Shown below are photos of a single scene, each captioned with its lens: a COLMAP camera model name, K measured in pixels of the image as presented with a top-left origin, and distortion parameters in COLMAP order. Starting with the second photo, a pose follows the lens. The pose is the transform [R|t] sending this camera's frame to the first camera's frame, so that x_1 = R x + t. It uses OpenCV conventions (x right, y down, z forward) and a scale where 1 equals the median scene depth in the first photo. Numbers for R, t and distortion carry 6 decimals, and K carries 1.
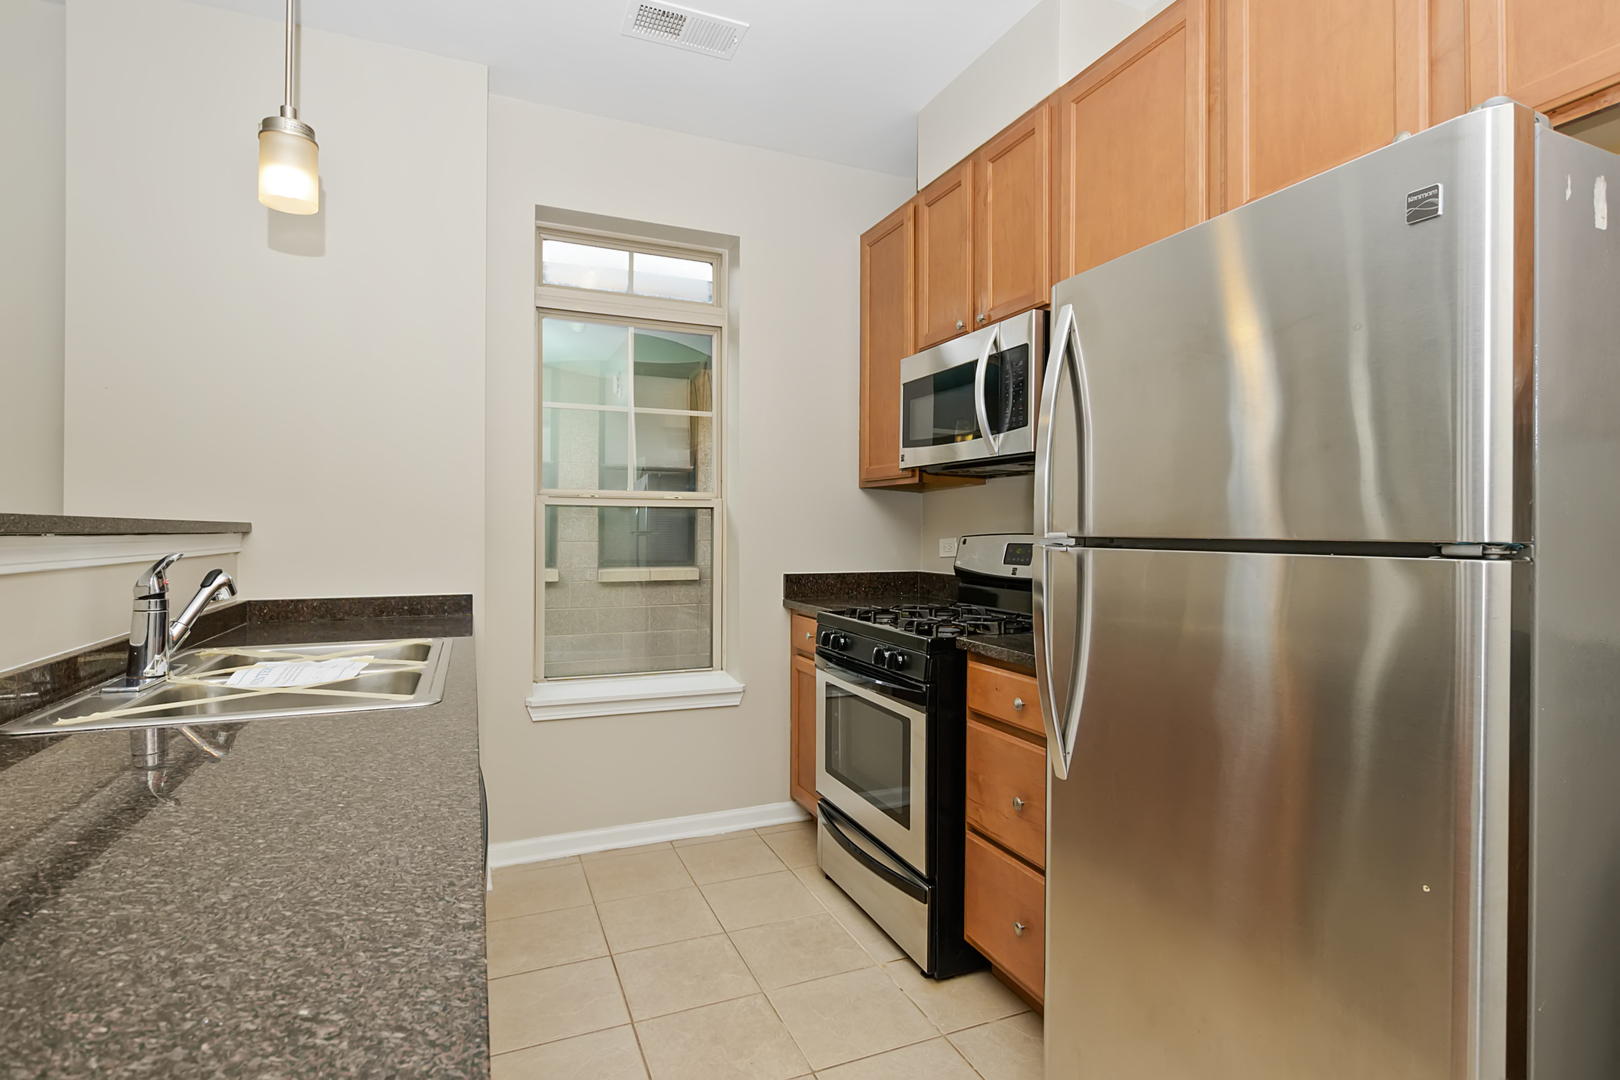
lens RADIAL K [[802.7, 0, 812.9], [0, 802.7, 528.9], [0, 0, 1]] dist [0.000855, -0.000464]
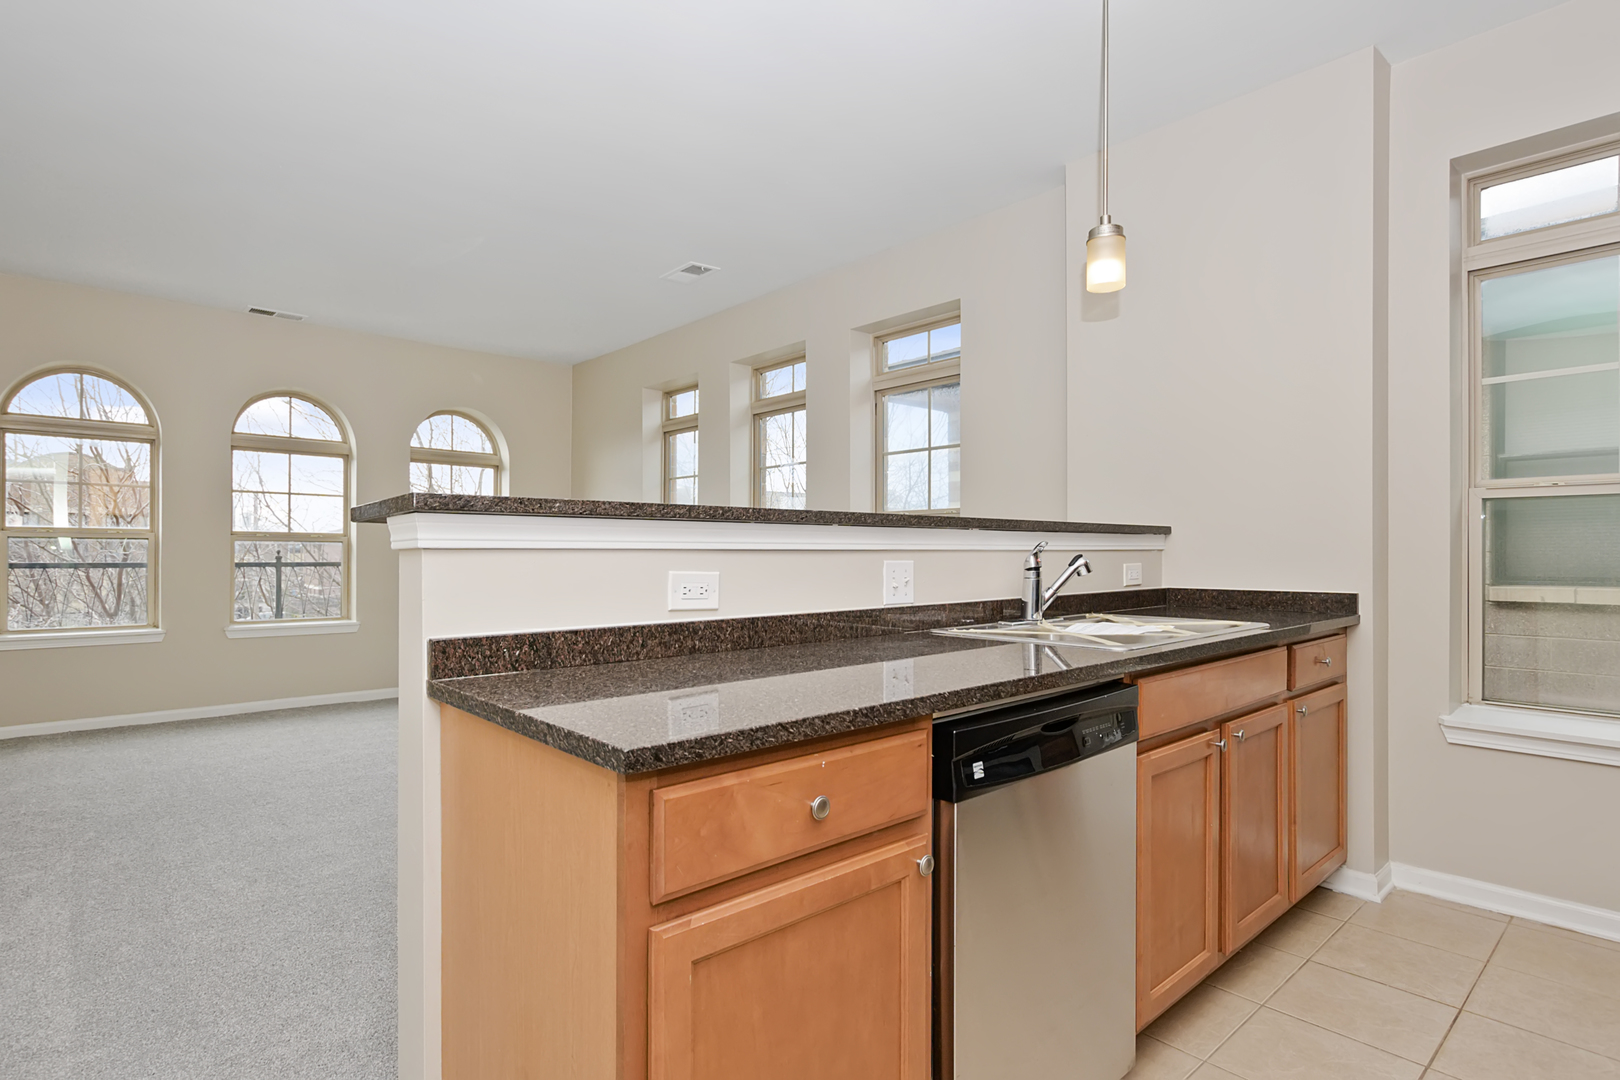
lens RADIAL K [[808.0, 0, 805.3], [0, 808.0, 547.6], [0, 0, 1]] dist [-0.000574, -0.000060]
pose [[0.325717, -0.007516, -0.945438, 0.300546], [0.005909, 0.999965, -0.005913, 0.028289], [0.945449, -0.003661, 0.325750, 0.041409]]
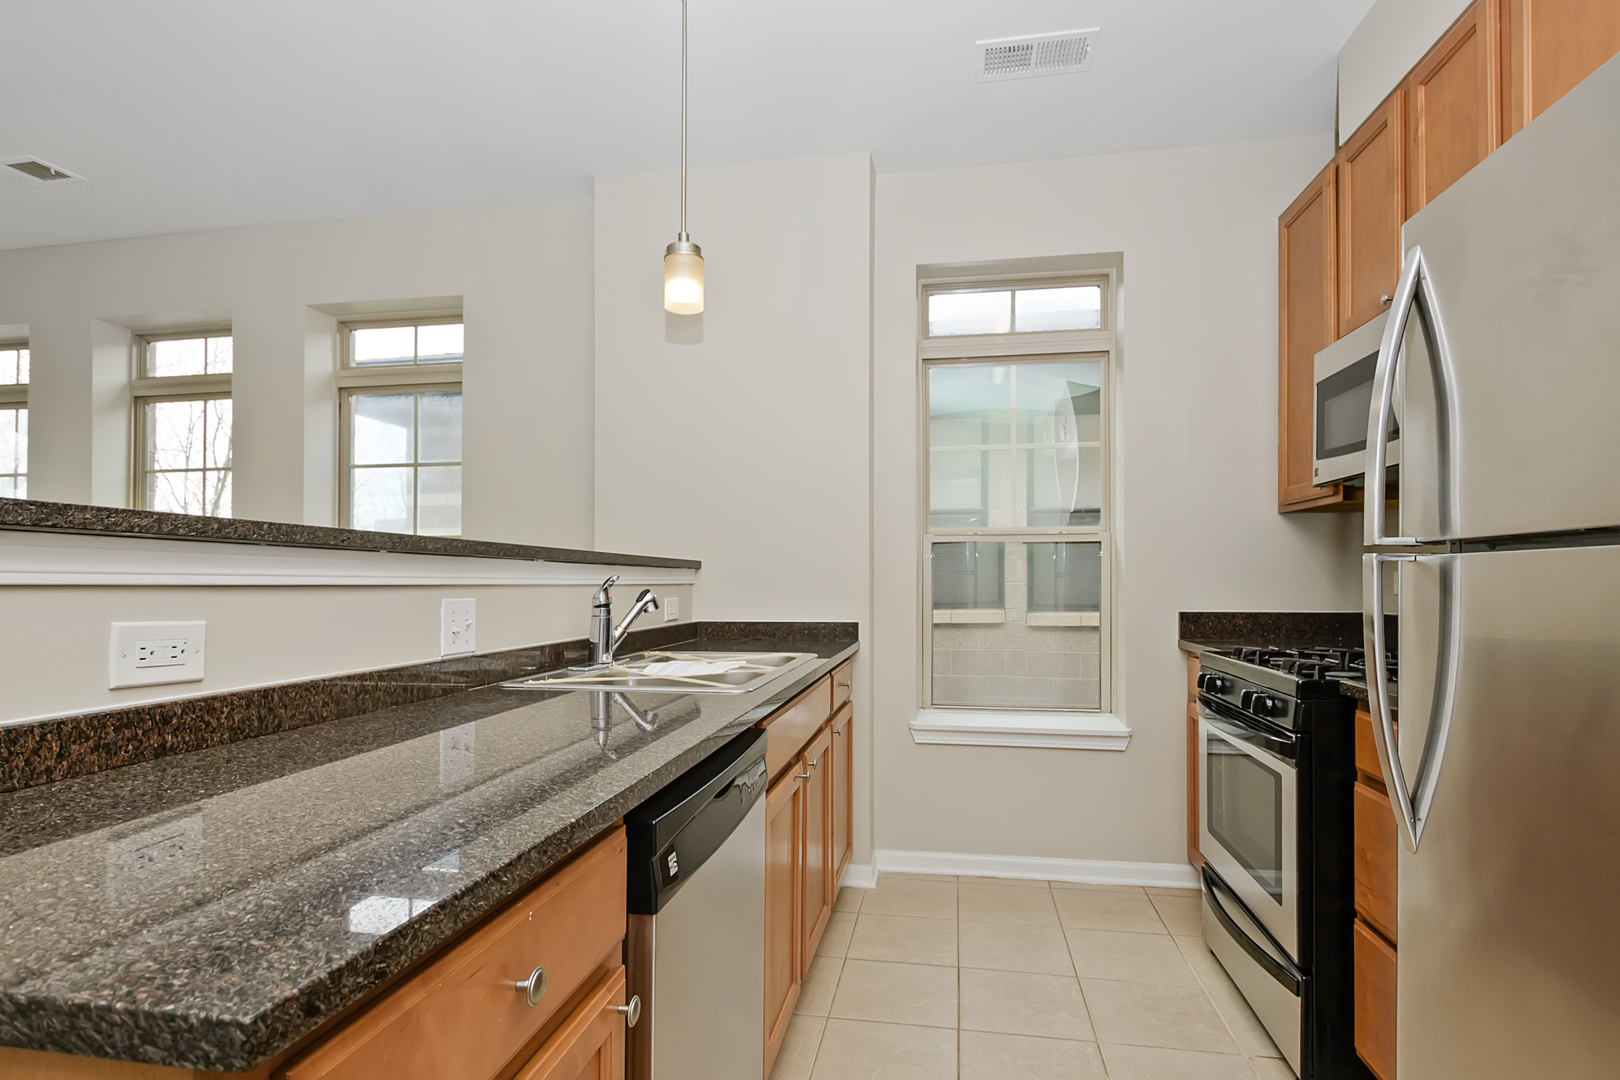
lens RADIAL K [[809.9, 0, 807.6], [0, 809.9, 575.4], [0, 0, 1]] dist [0.000923, -0.000453]
pose [[0.837594, -0.009046, -0.546219, 0.143820], [0.005574, 0.999952, -0.008014, 0.025427], [0.546265, 0.003668, 0.837604, 0.008261]]
